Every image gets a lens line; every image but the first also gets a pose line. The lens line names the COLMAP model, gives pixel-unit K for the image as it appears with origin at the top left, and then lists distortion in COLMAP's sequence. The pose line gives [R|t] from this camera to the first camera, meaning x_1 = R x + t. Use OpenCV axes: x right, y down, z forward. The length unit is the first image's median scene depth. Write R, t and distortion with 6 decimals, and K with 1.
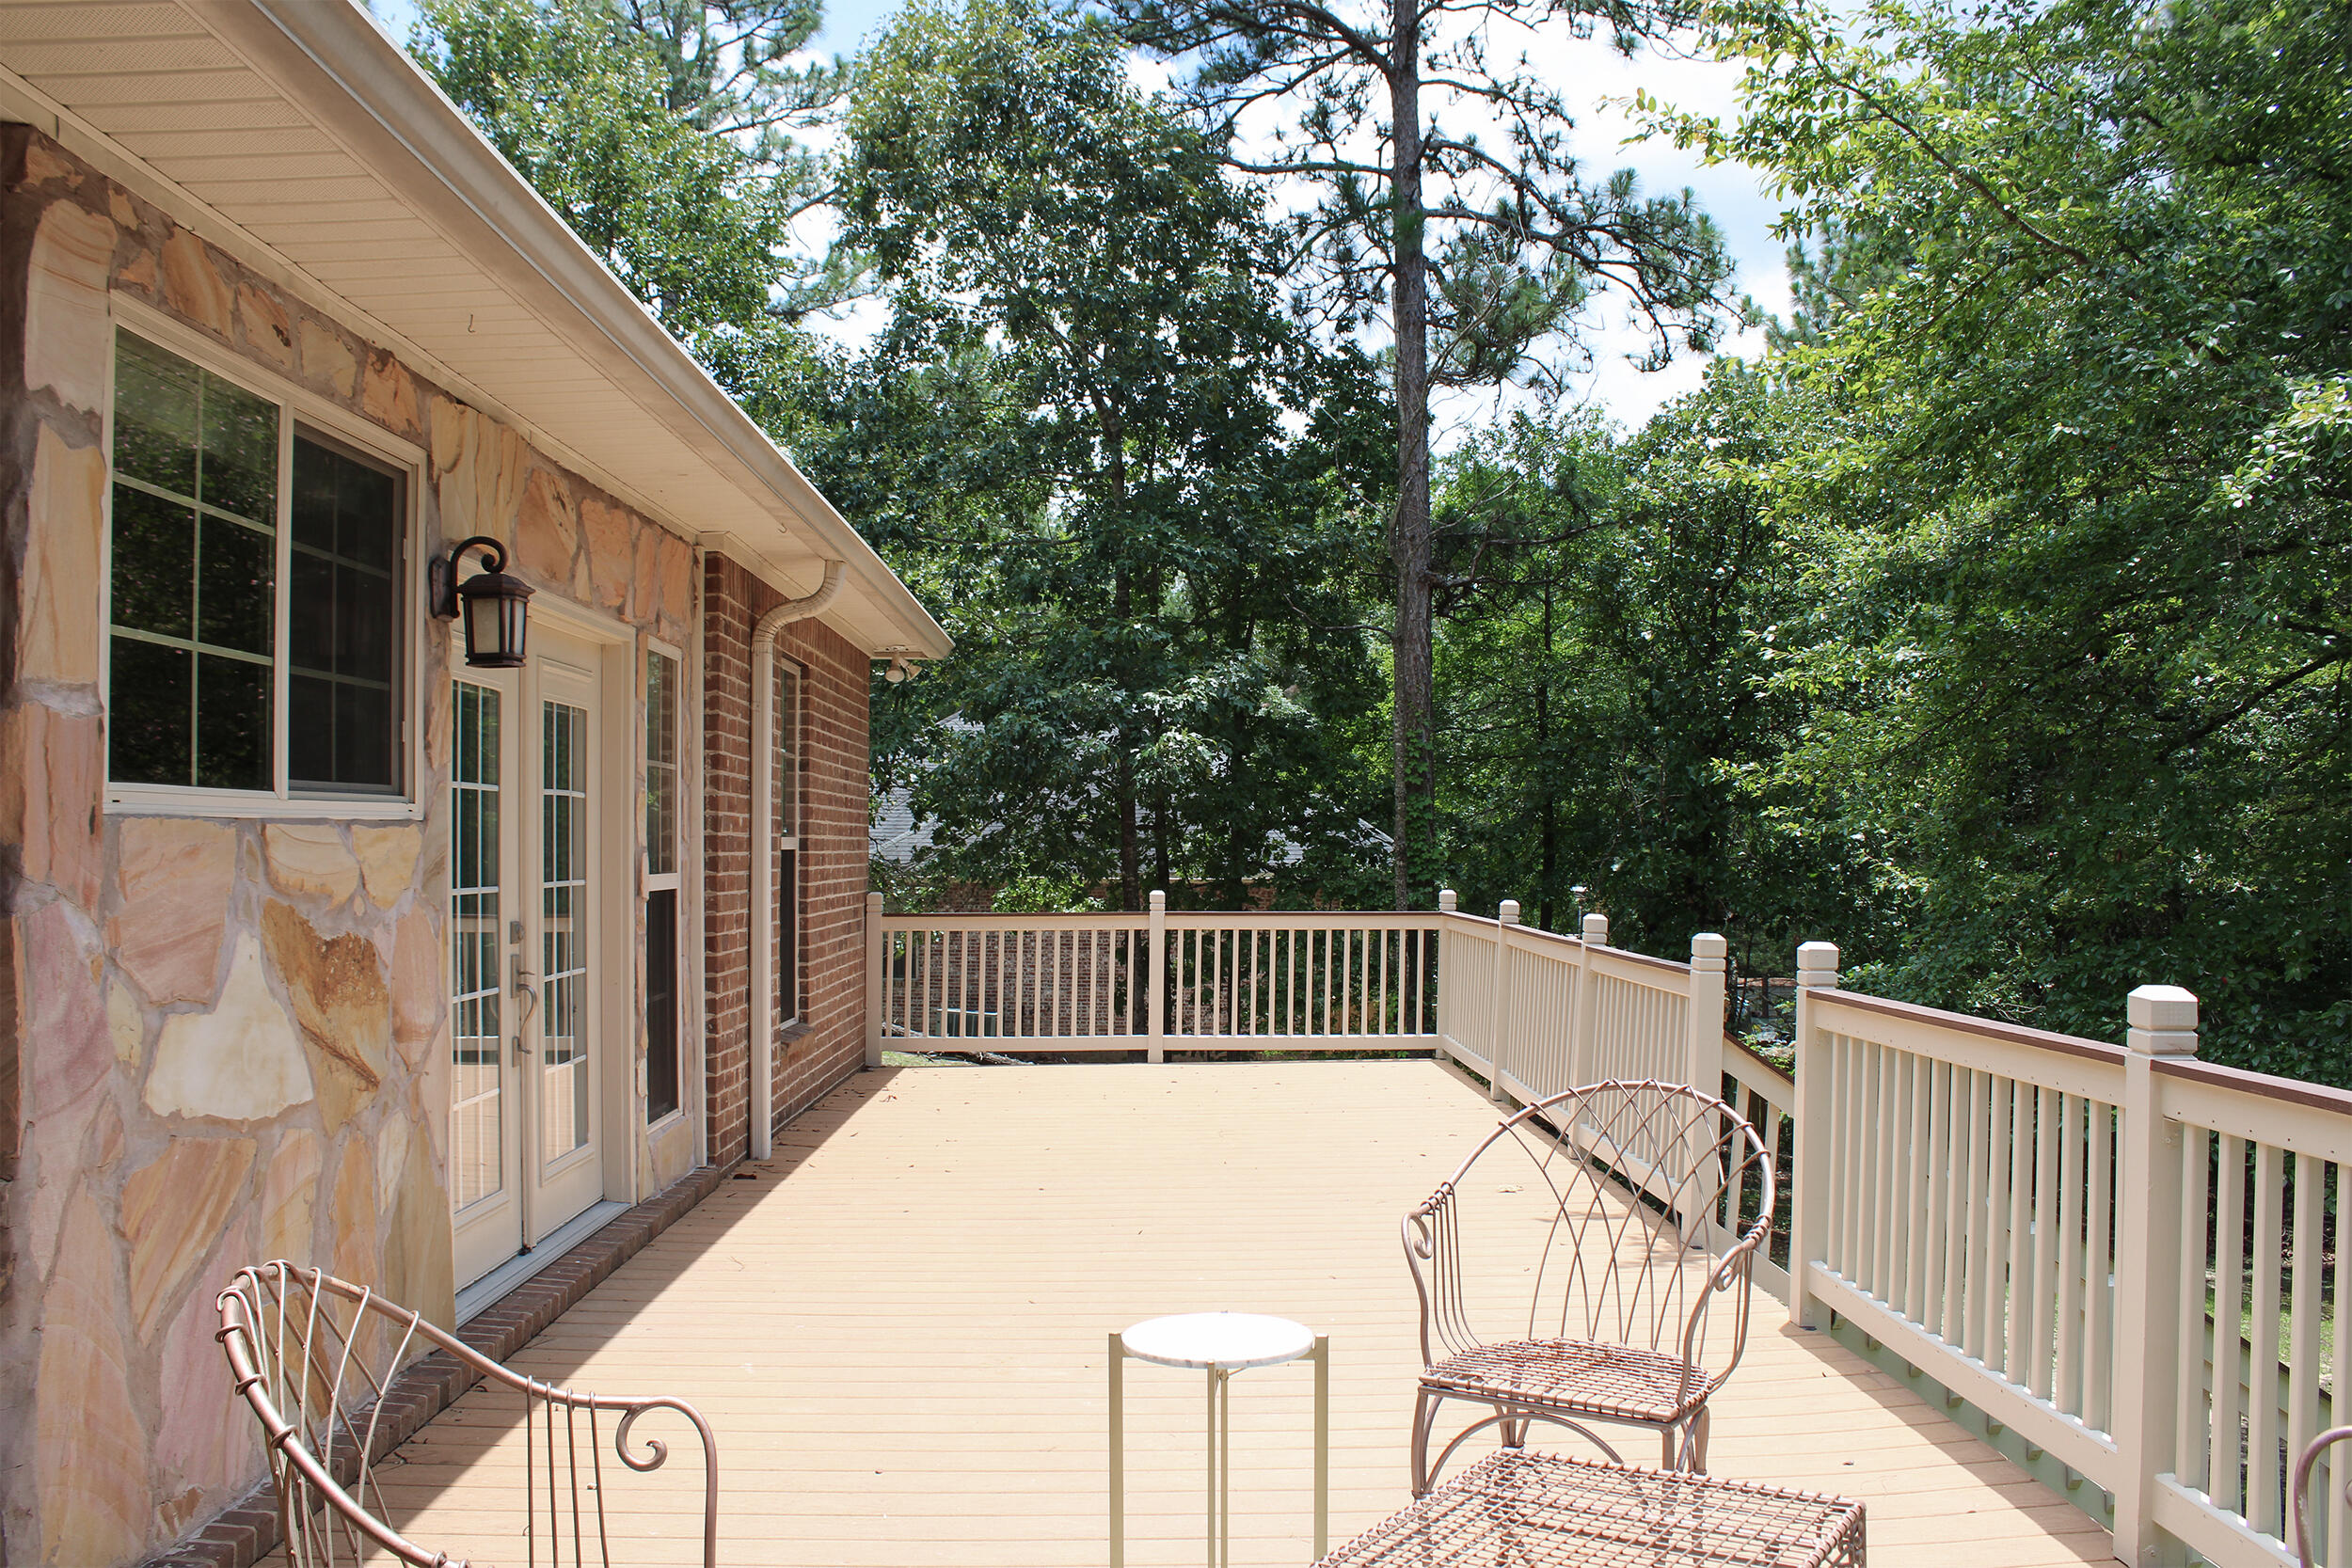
lens RADIAL K [[1971.1, 0, 1163.9], [0, 1971.1, 791.9], [0, 0, 1]] dist [-0.162176, 0.150354]
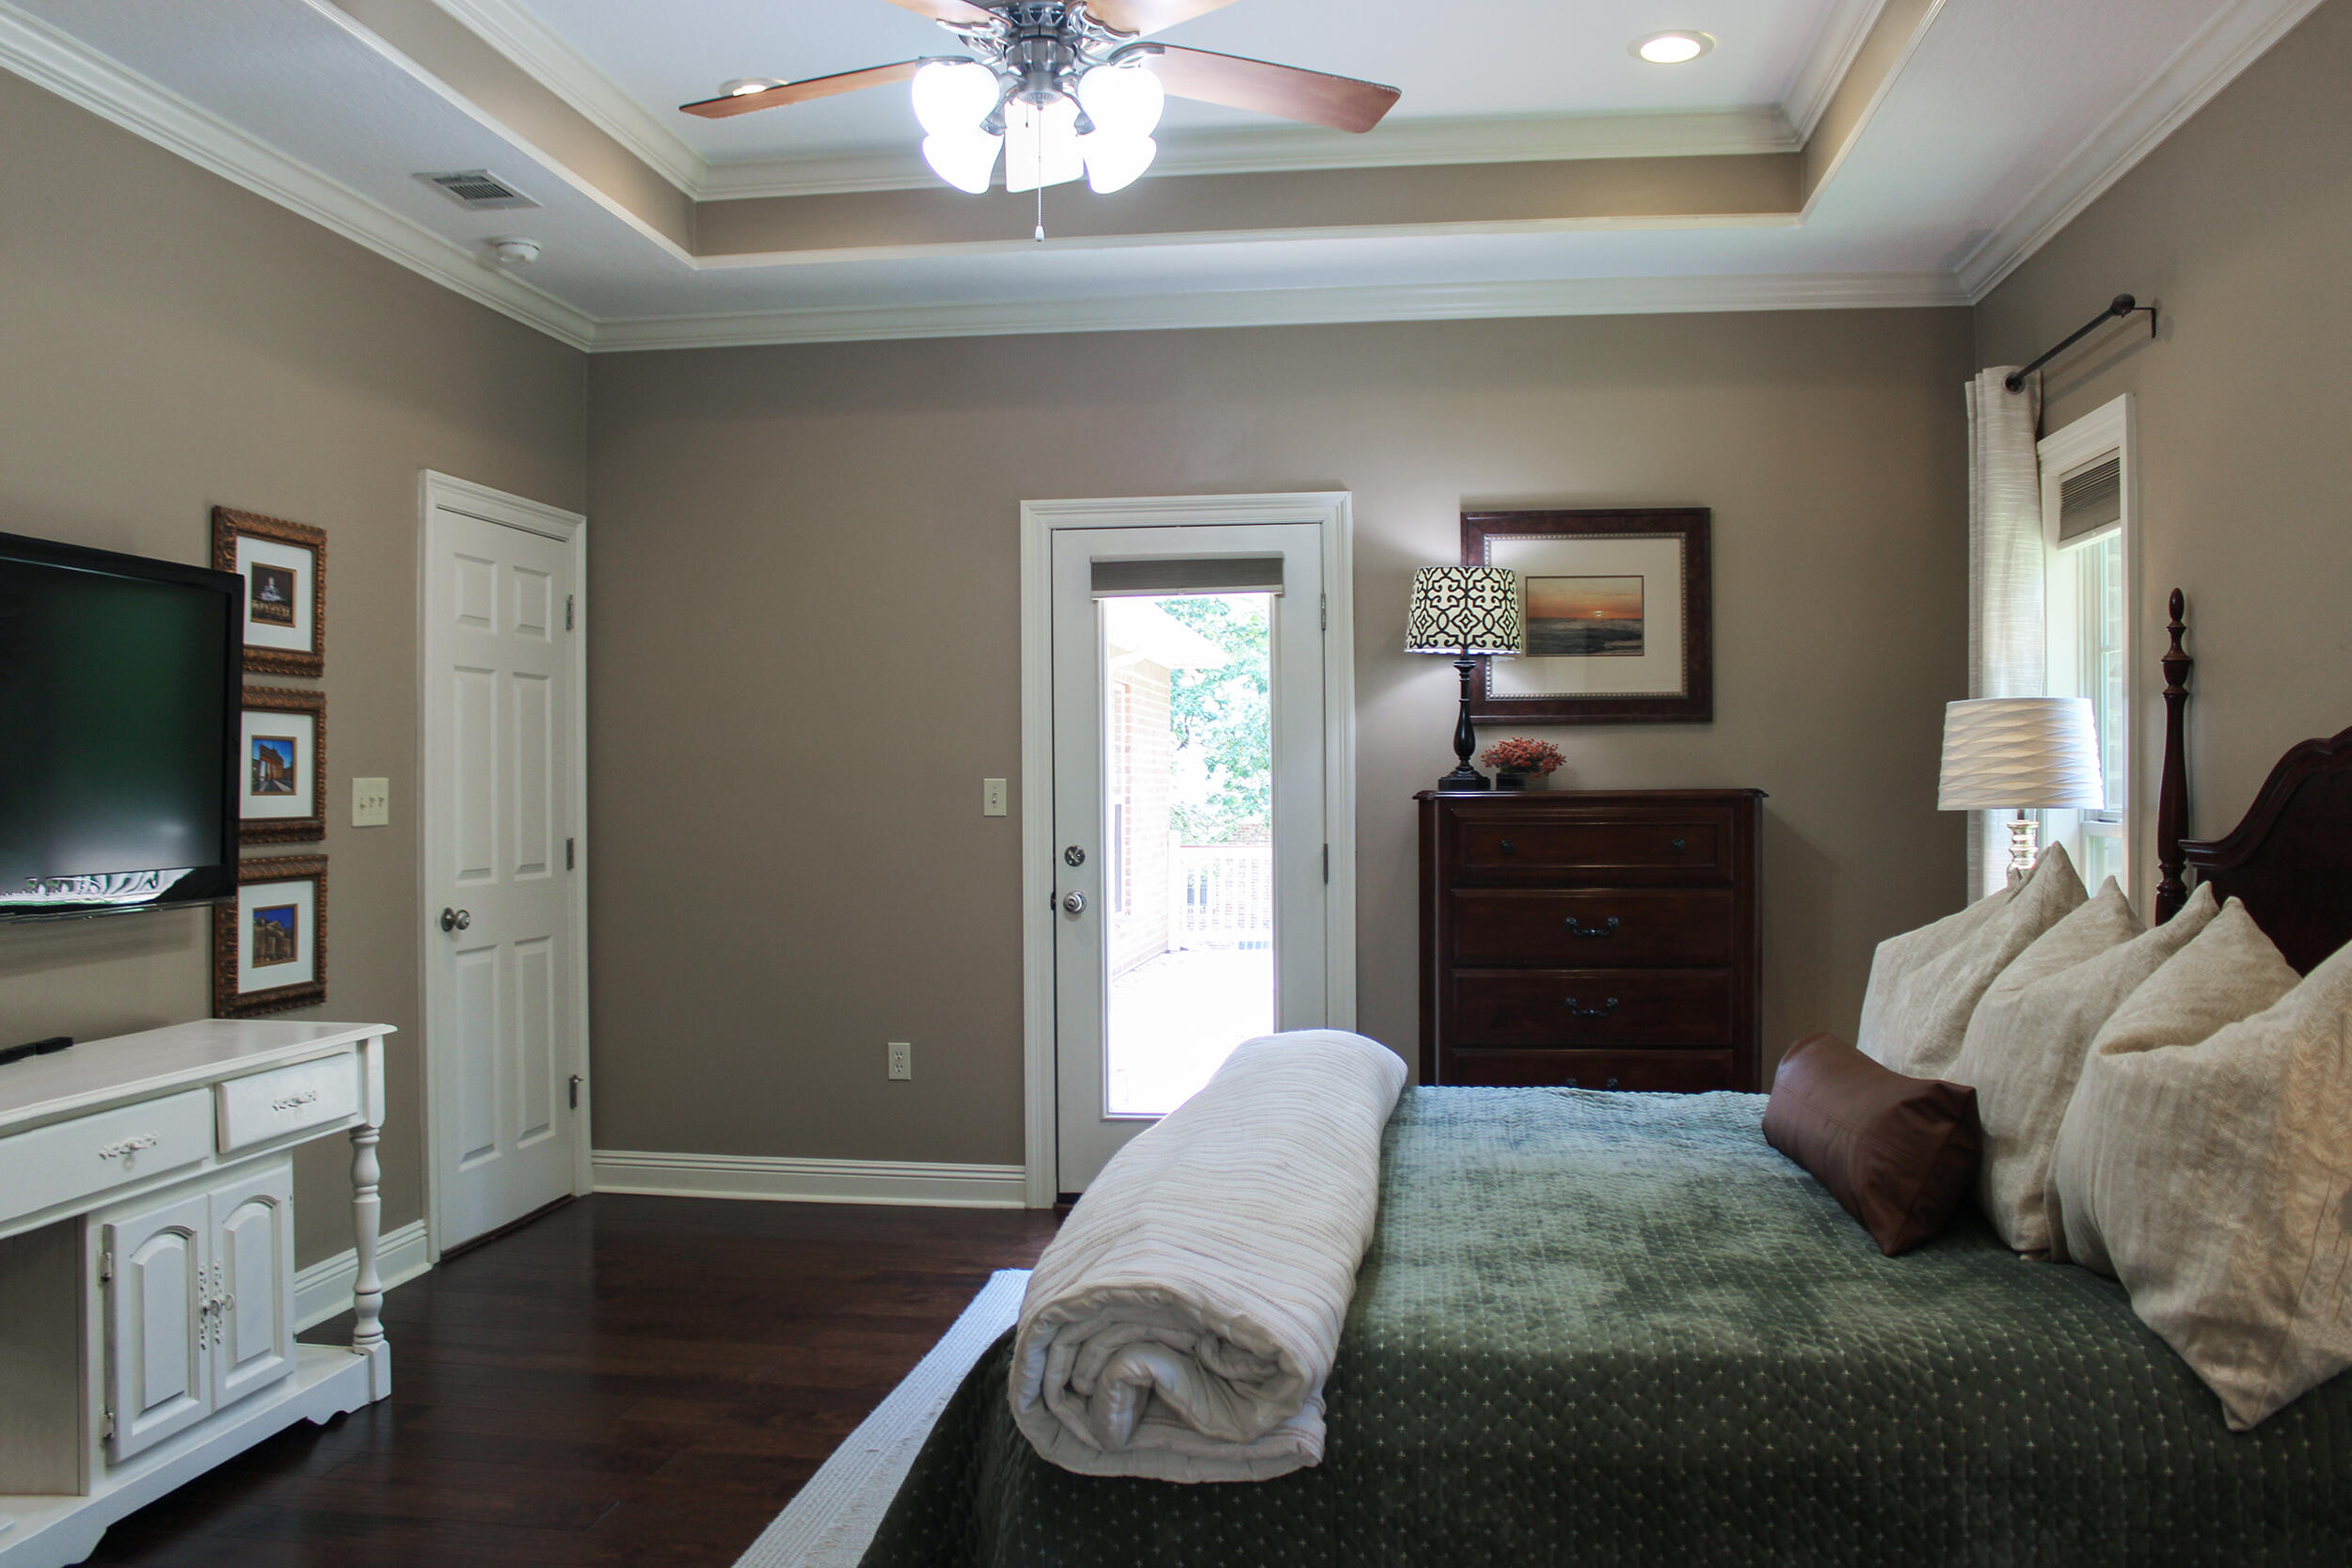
lens RADIAL K [[1971.1, 0, 1163.9], [0, 1971.1, 791.9], [0, 0, 1]] dist [-0.162176, 0.150354]
pose [[0.988507, -0.004701, -0.151103, 0.079519], [0.009126, 0.999549, 0.028603, -0.023730], [0.150900, -0.029653, 0.988104, -0.530234]]
